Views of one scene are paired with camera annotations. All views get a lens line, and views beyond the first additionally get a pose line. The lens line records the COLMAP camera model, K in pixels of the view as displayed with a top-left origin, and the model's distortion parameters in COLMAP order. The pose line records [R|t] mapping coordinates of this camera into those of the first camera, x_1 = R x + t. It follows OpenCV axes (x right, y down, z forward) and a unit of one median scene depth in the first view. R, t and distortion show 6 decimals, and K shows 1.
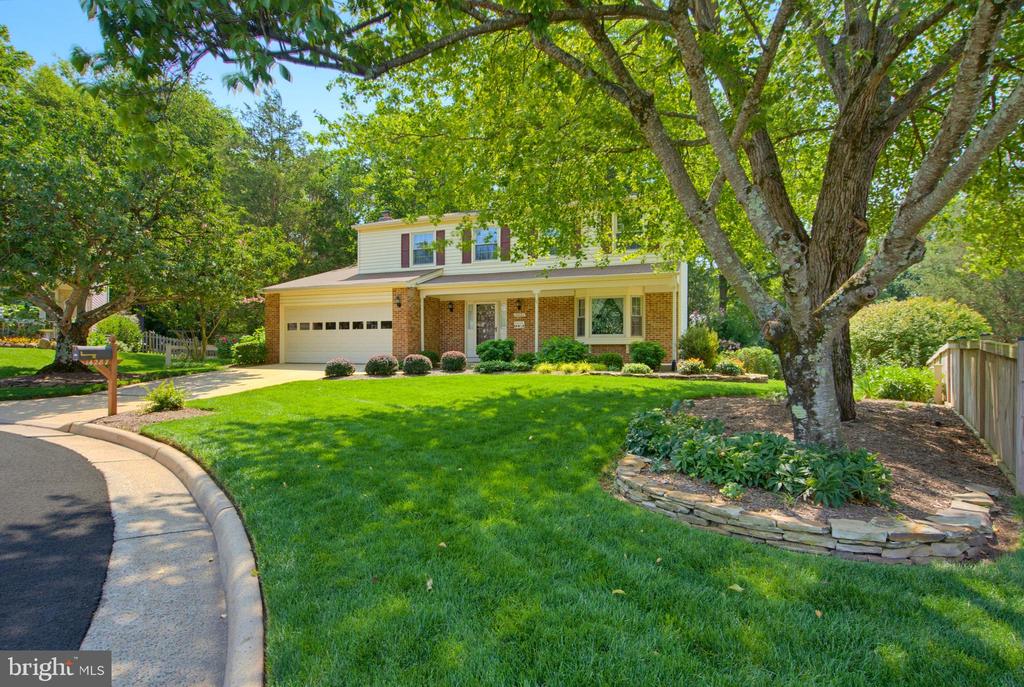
lens RADIAL K [[490.0, 0, 518.9], [0, 490.0, 351.3], [0, 0, 1]] dist [0.000969, -0.000095]
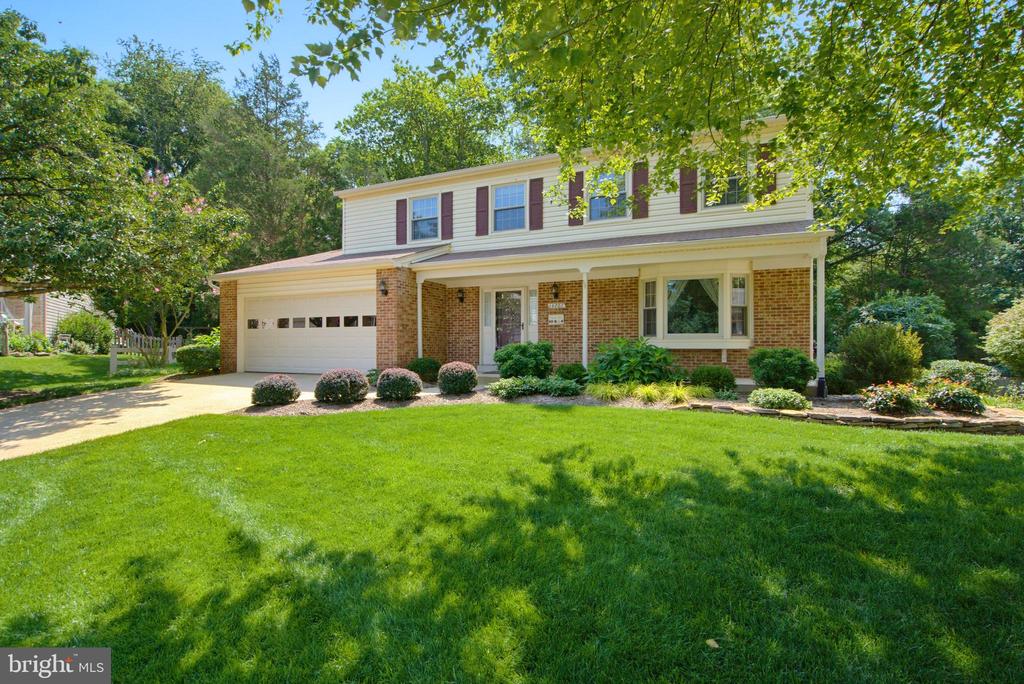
lens RADIAL K [[471.9, 0, 507.2], [0, 471.9, 339.5], [0, 0, 1]] dist [-0.000285, -0.000474]
pose [[0.997358, -0.002935, -0.072587, -0.021063], [0.002271, 0.999955, -0.009234, -0.020662], [0.072611, 0.009045, 0.997319, 0.335260]]
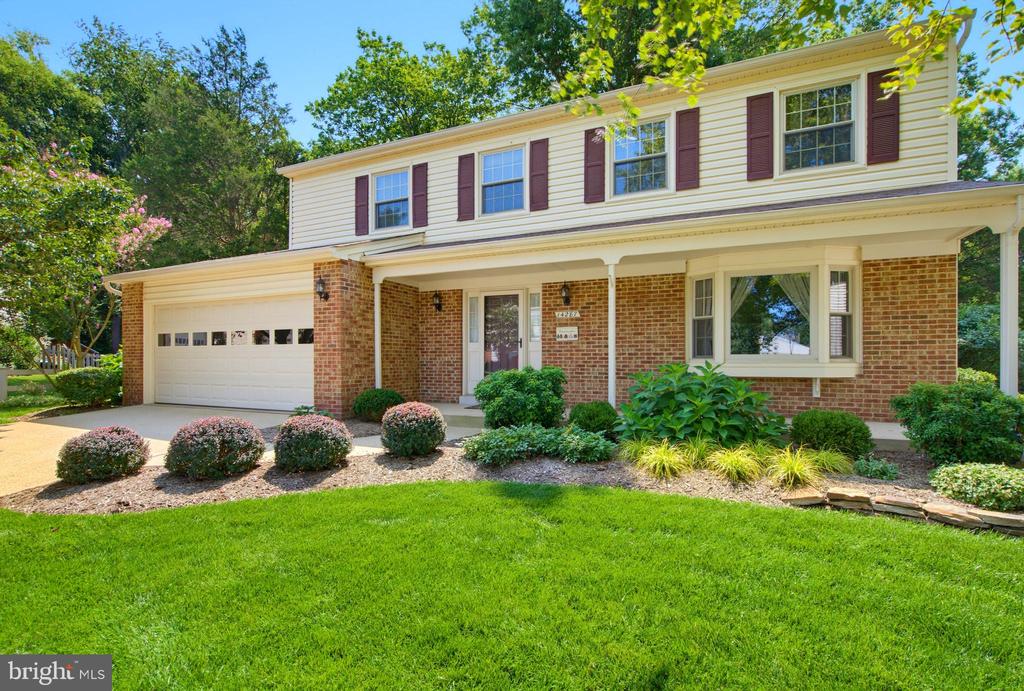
lens RADIAL K [[471.9, 0, 511.1], [0, 471.9, 355.2], [0, 0, 1]] dist [-0.000285, -0.000474]
pose [[0.997576, -0.003545, -0.069496, -0.023959], [0.003328, 0.999989, -0.003241, -0.032348], [0.069507, 0.003002, 0.997577, 0.531516]]
